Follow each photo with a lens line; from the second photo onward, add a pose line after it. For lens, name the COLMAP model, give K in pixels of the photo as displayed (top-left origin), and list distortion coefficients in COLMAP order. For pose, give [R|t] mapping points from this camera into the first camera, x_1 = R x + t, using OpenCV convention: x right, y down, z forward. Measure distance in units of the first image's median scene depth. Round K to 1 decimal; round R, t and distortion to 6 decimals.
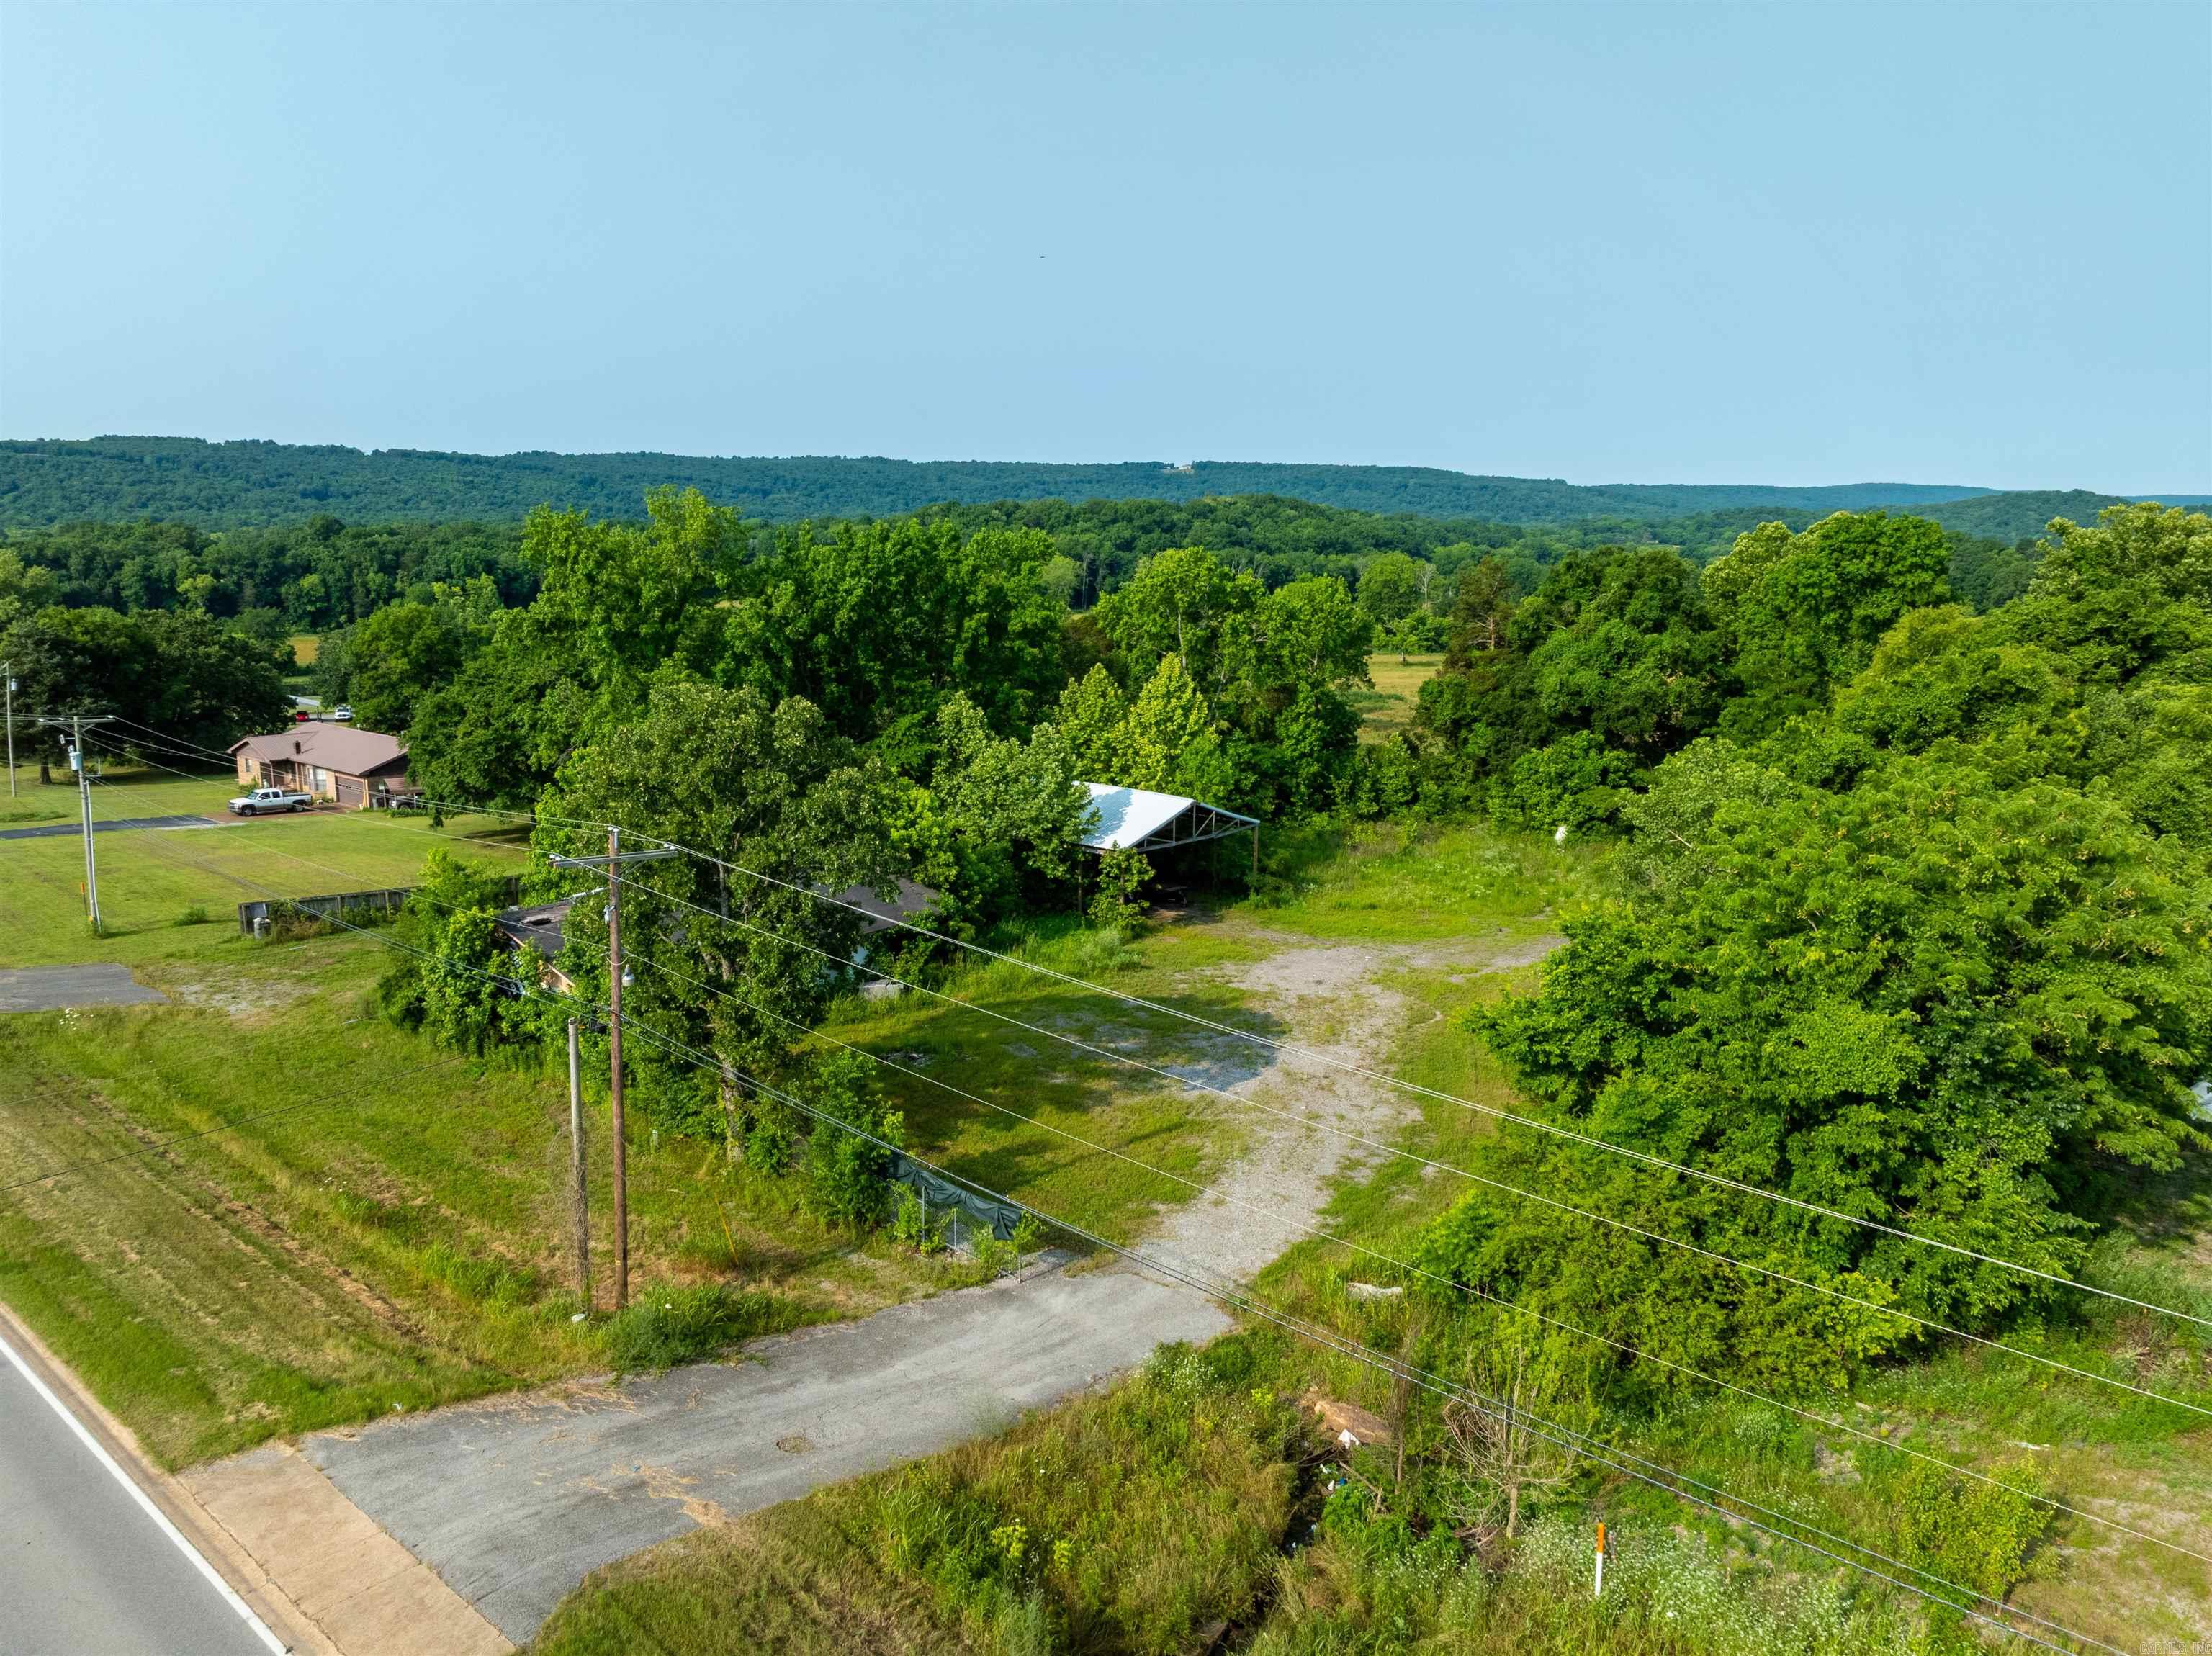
lens RADIAL K [[1563.2, 0, 1096.1], [0, 1563.2, 817.9], [0, 0, 1]] dist [-0.031165, 0.012304]
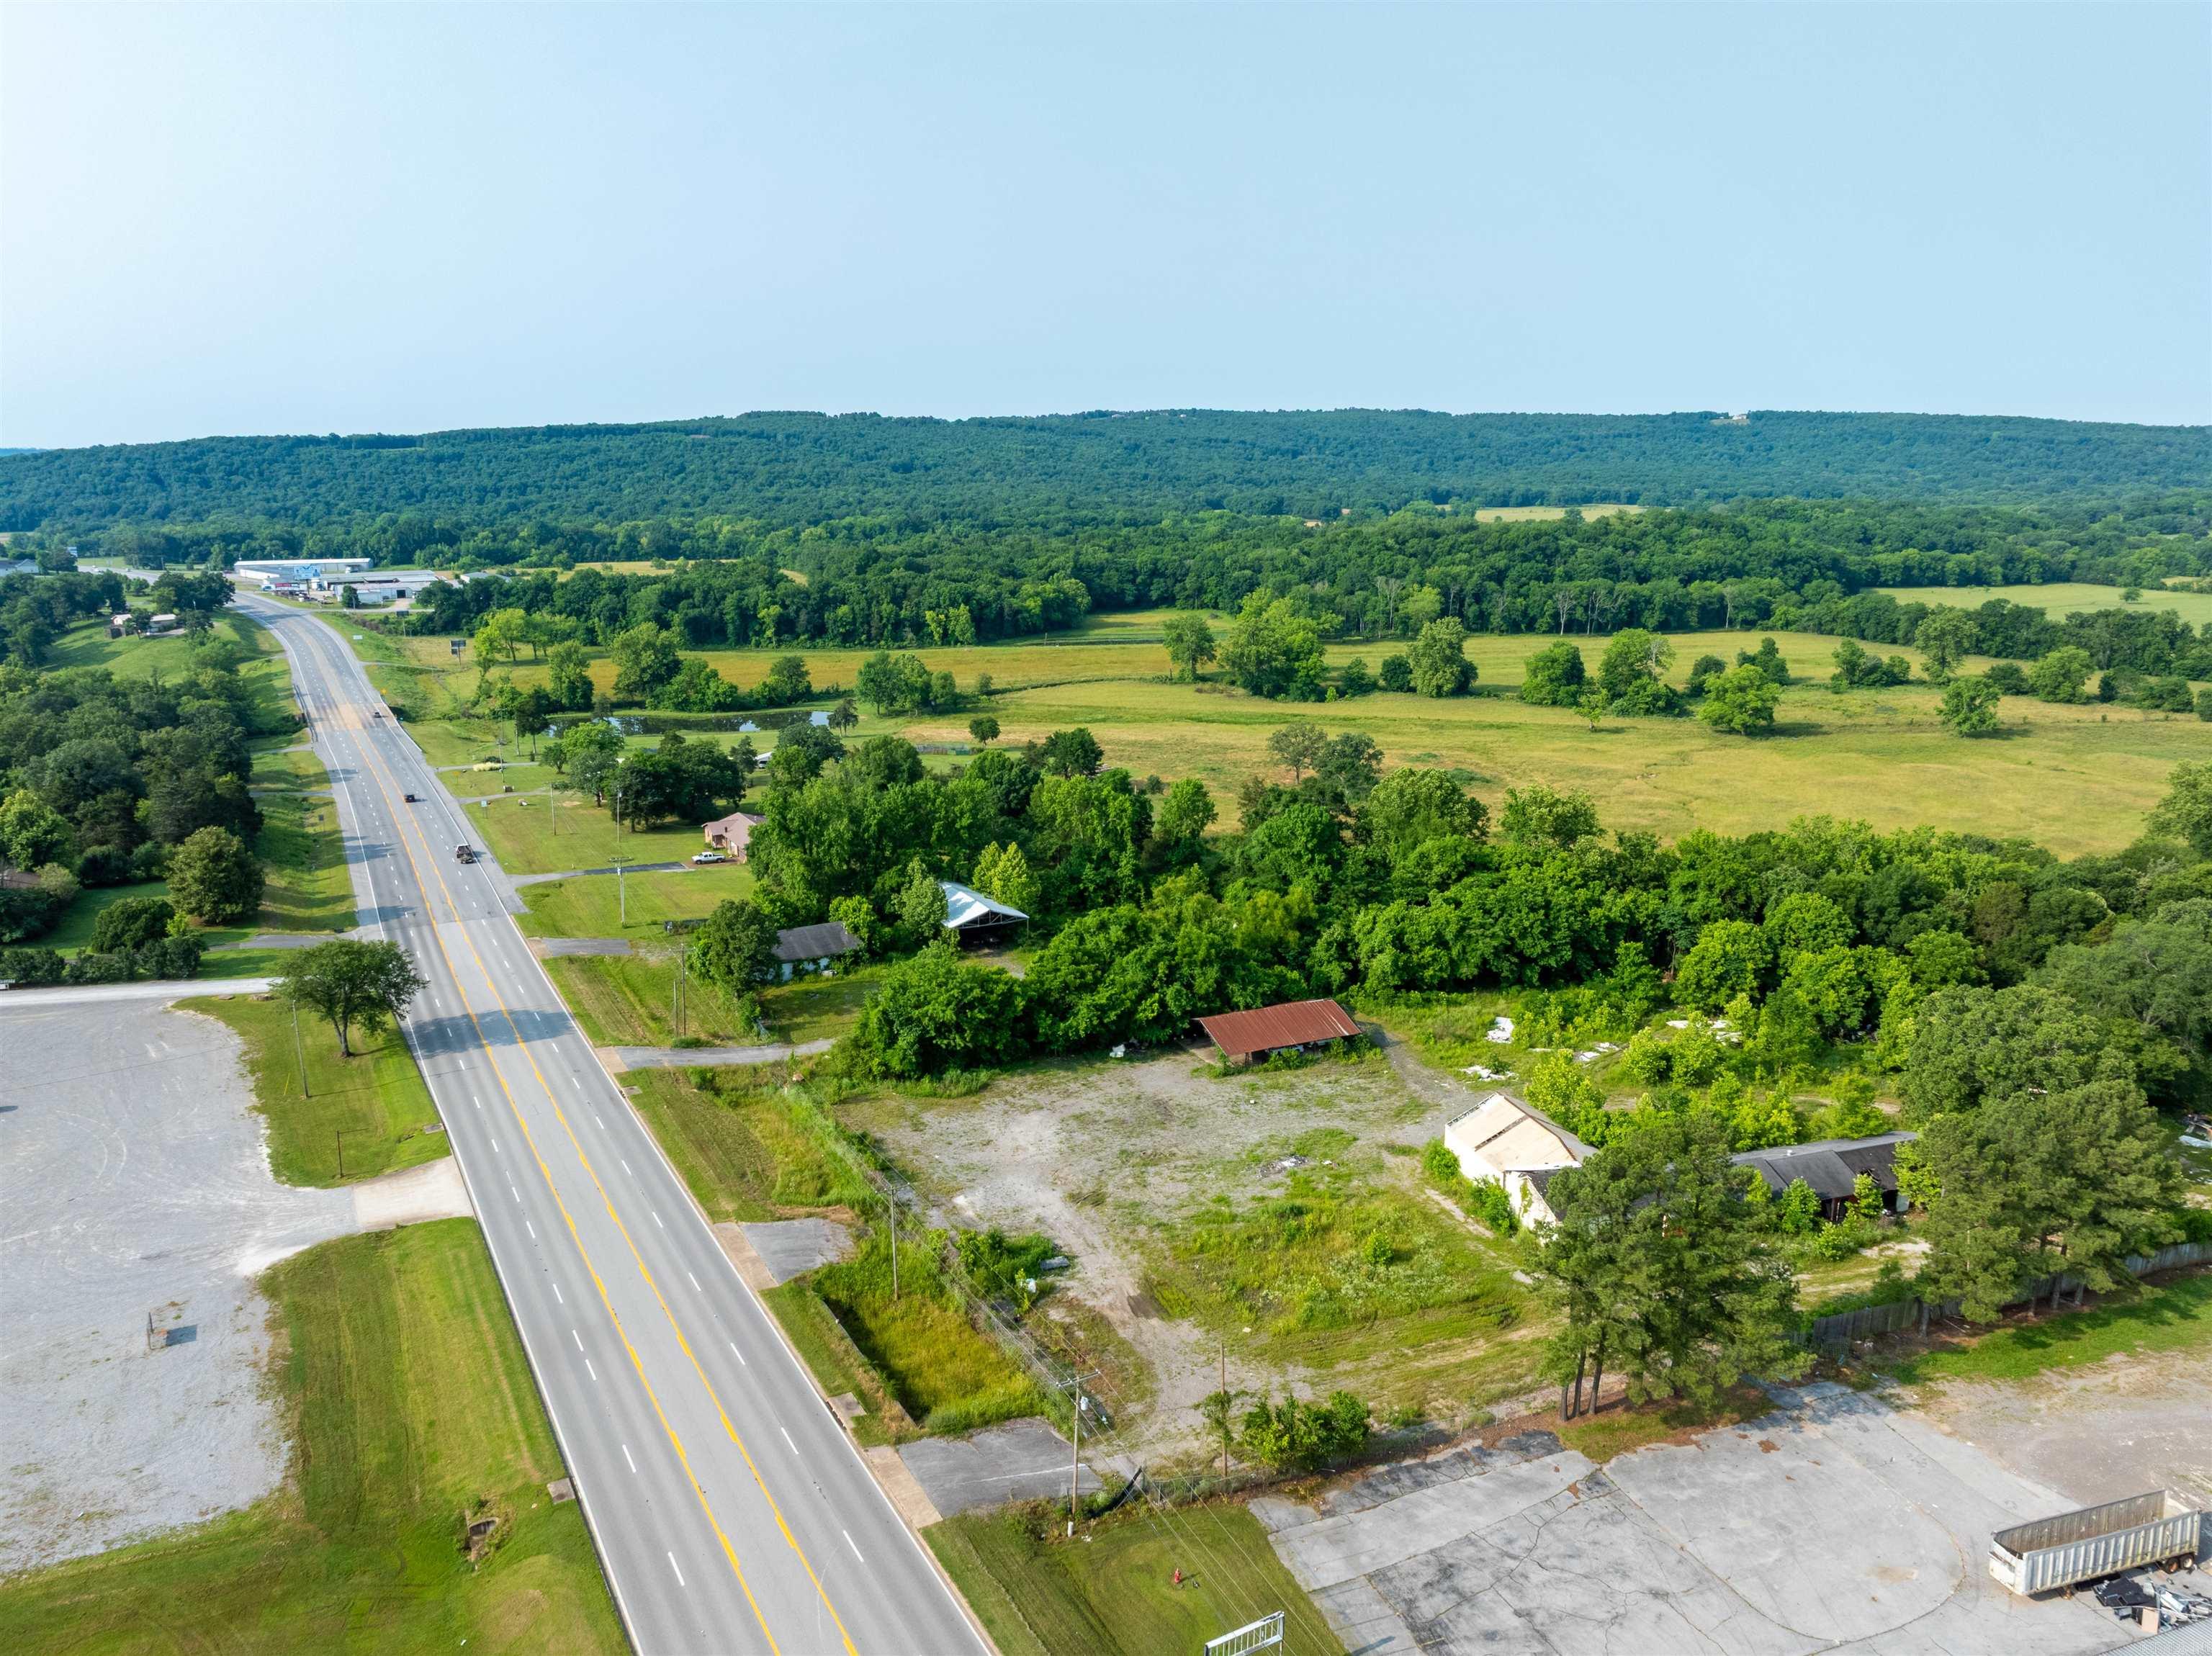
lens RADIAL K [[1563.2, 0, 1096.9], [0, 1563.2, 825.5], [0, 0, 1]] dist [-0.031165, 0.012304]
pose [[0.937518, 0.076029, -0.339528, 0.801488], [-0.059297, 0.996471, 0.059400, -0.229752], [0.342846, -0.035556, 0.938719, -0.995037]]
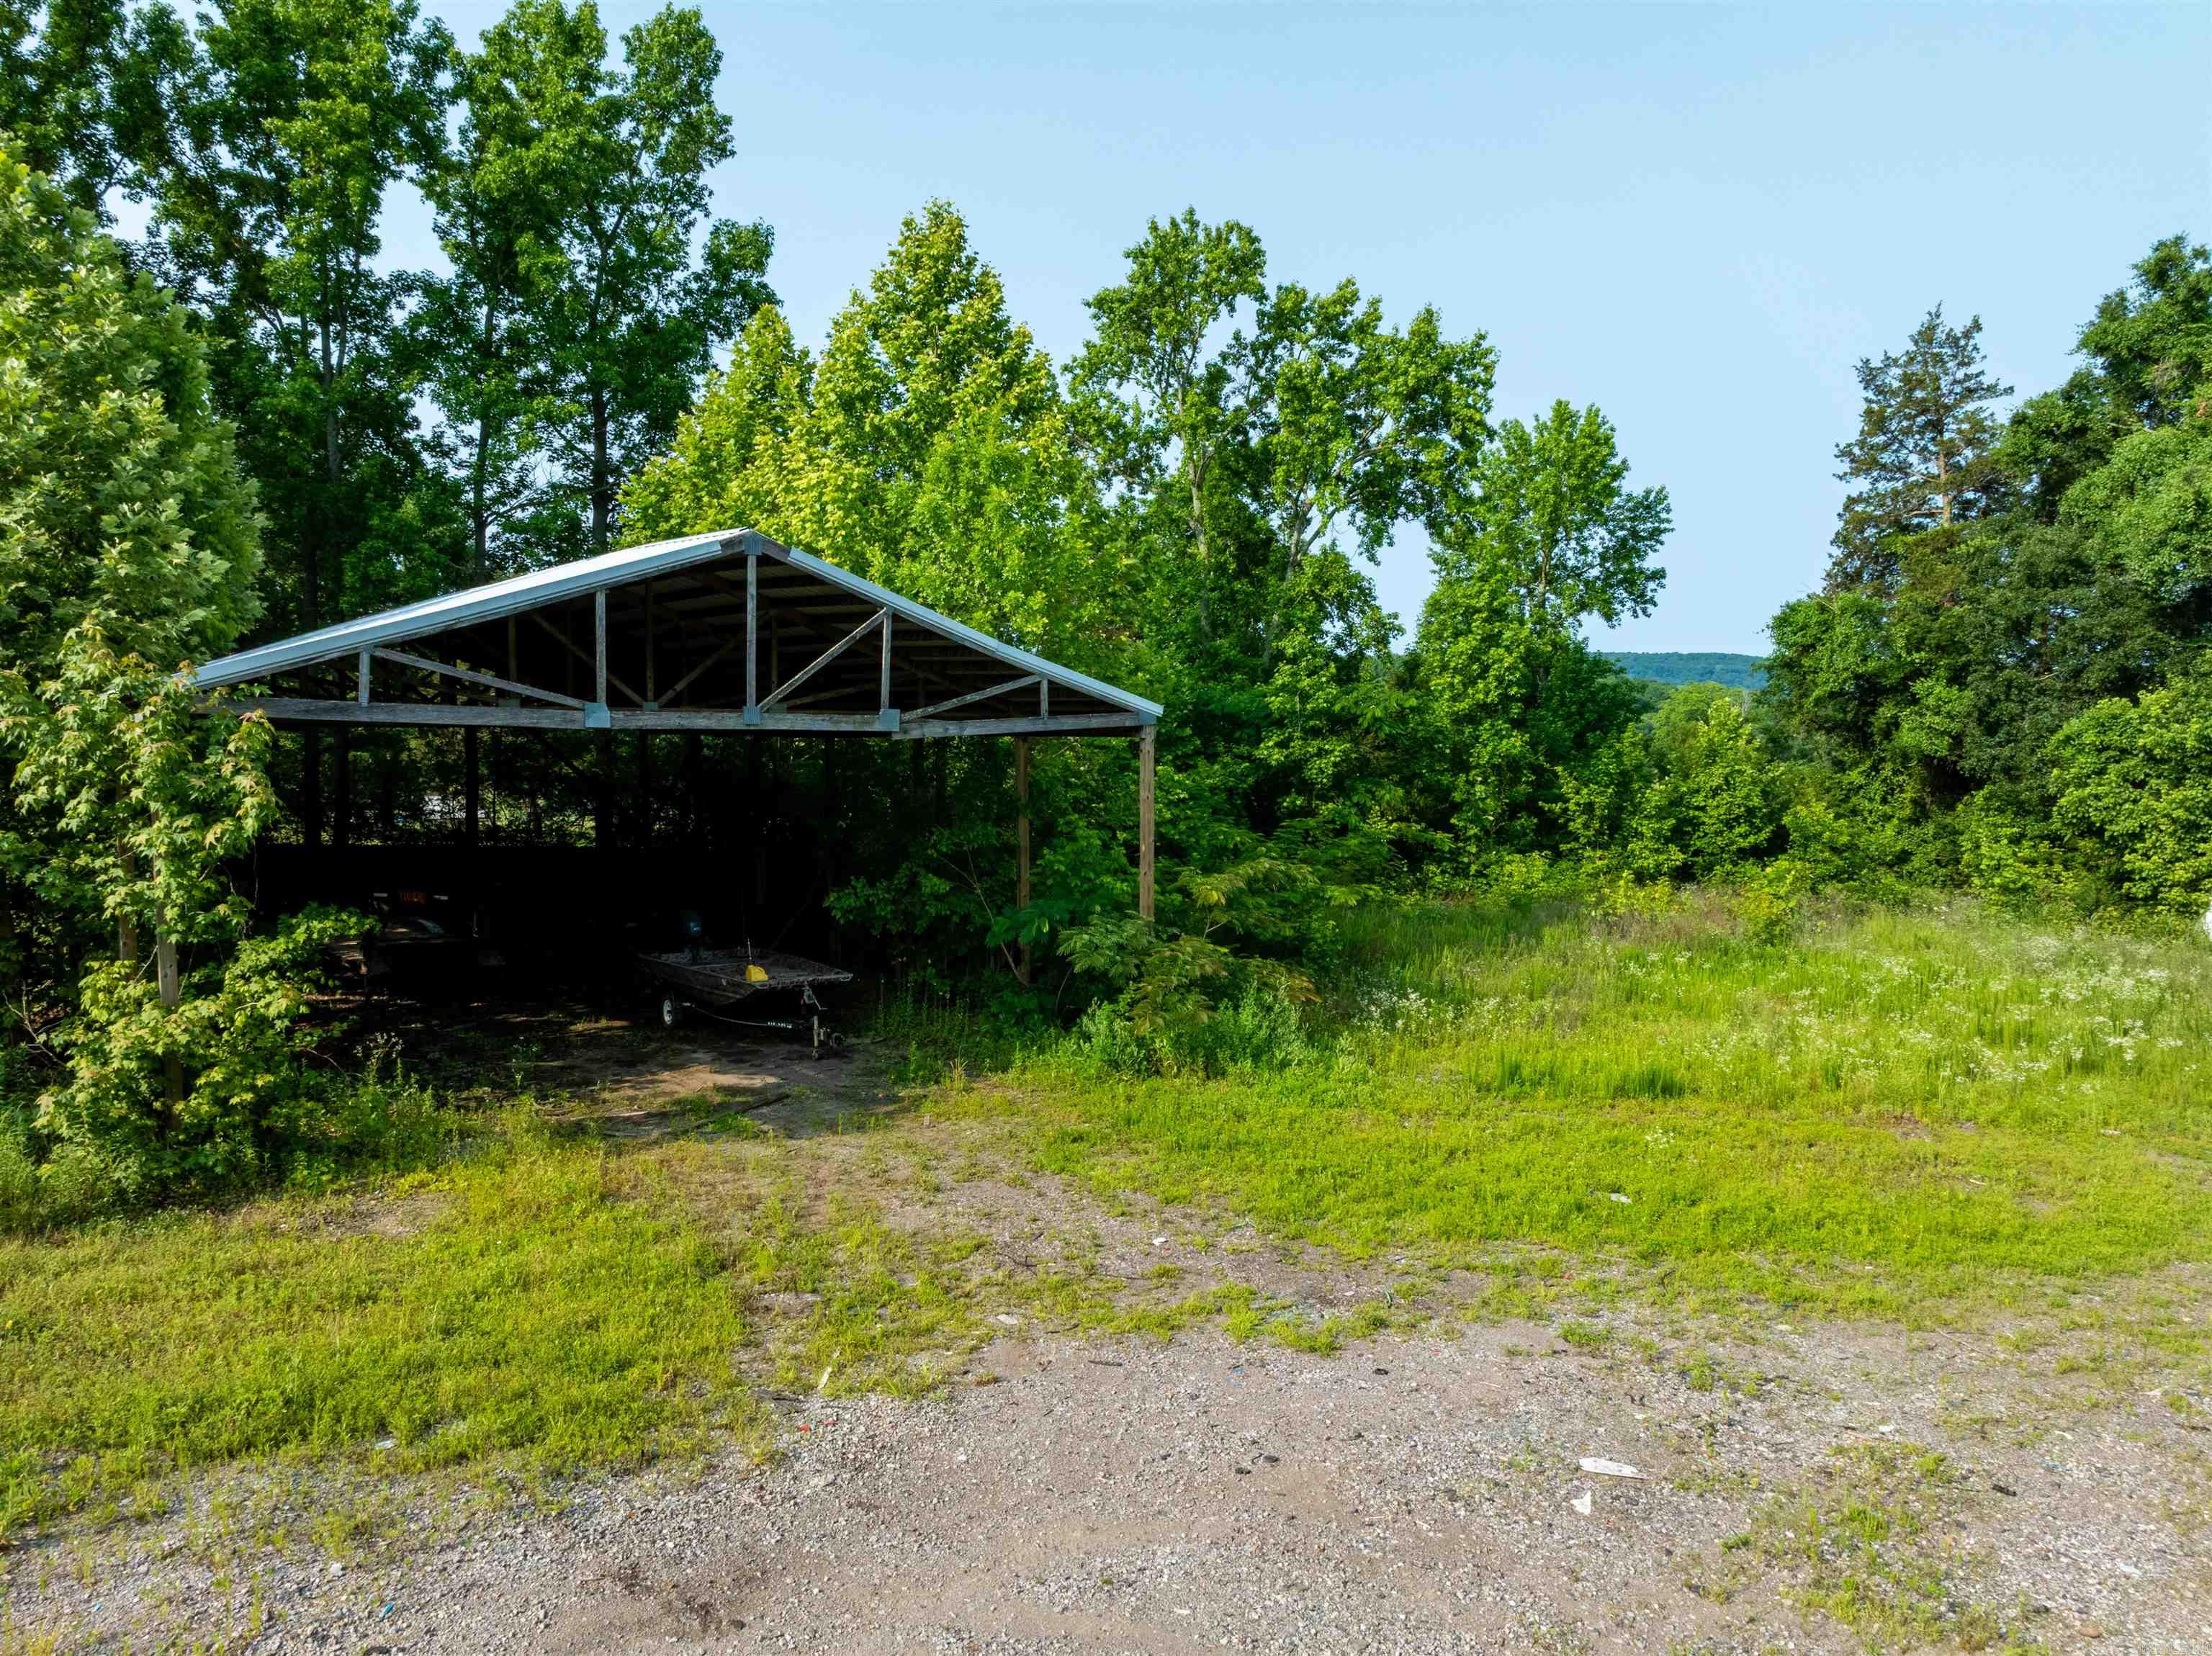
lens RADIAL K [[1563.2, 0, 1104.7], [0, 1563.2, 831.1], [0, 0, 1]] dist [-0.031165, 0.012304]
pose [[0.983951, 0.004055, -0.178392, 0.107547], [-0.025141, 0.992919, -0.116101, 0.037680], [0.176658, 0.118723, 0.977086, 0.592979]]
